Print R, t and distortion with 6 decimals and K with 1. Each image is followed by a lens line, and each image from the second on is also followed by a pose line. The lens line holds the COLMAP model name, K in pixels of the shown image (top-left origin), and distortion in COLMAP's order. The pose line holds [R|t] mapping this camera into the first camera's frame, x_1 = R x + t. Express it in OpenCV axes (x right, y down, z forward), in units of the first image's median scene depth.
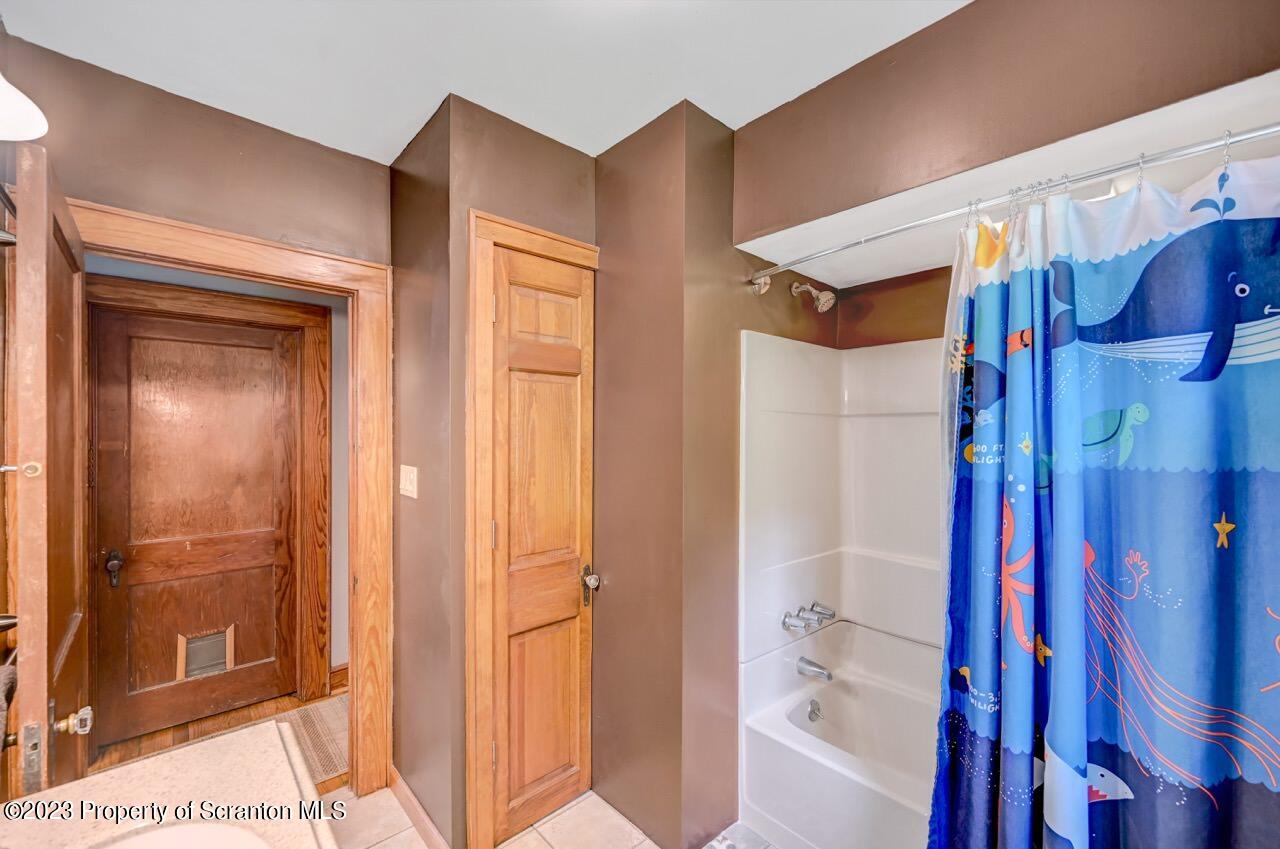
lens RADIAL K [[505.9, 0, 646.6], [0, 505.9, 425.1], [0, 0, 1]] dist [-0.000256, 0.000246]
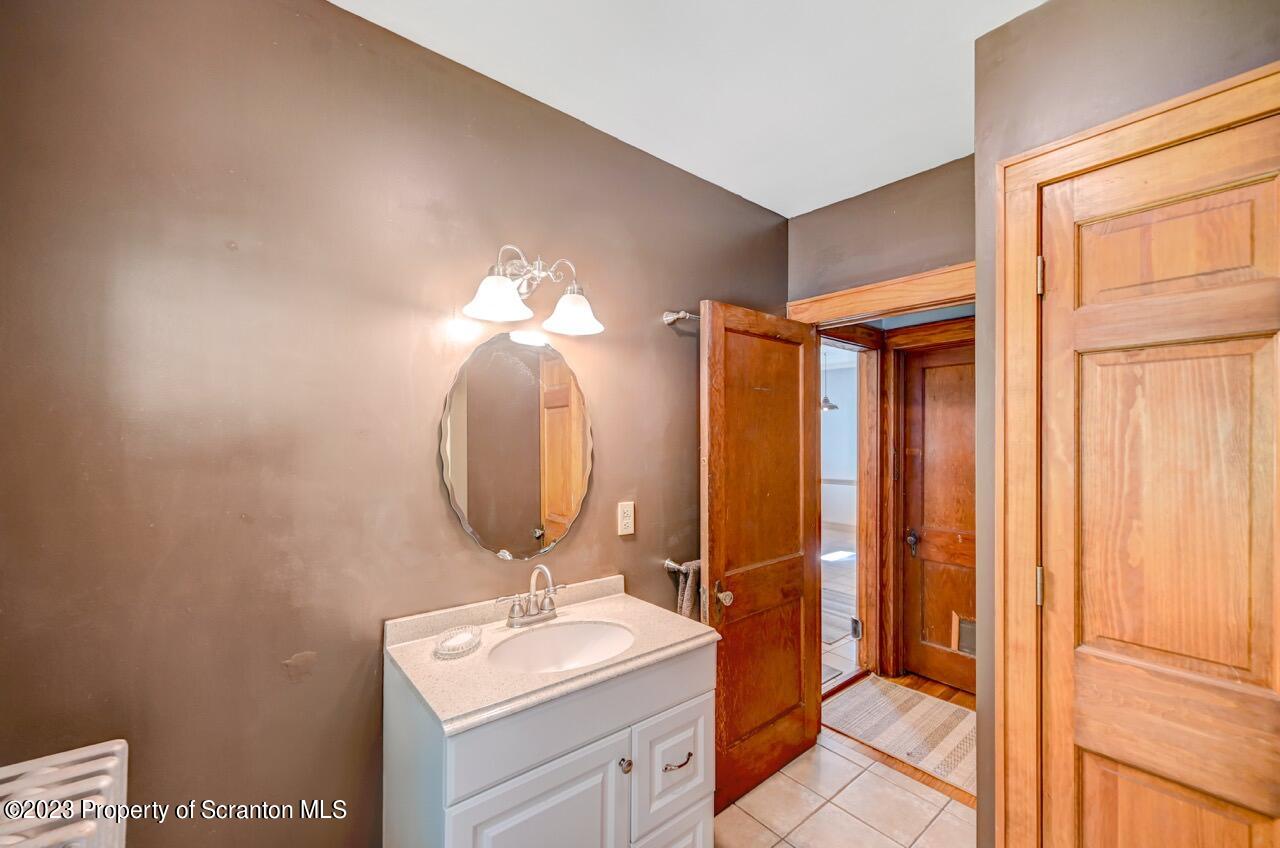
lens RADIAL K [[518.5, 0, 636.0], [0, 518.5, 434.7], [0, 0, 1]] dist [-0.000010, 0.000155]
pose [[-0.079889, -0.008404, -0.996768, 0.449810], [0.013555, 0.999863, -0.009516, -0.001760], [0.996712, -0.014272, -0.079764, 0.448580]]
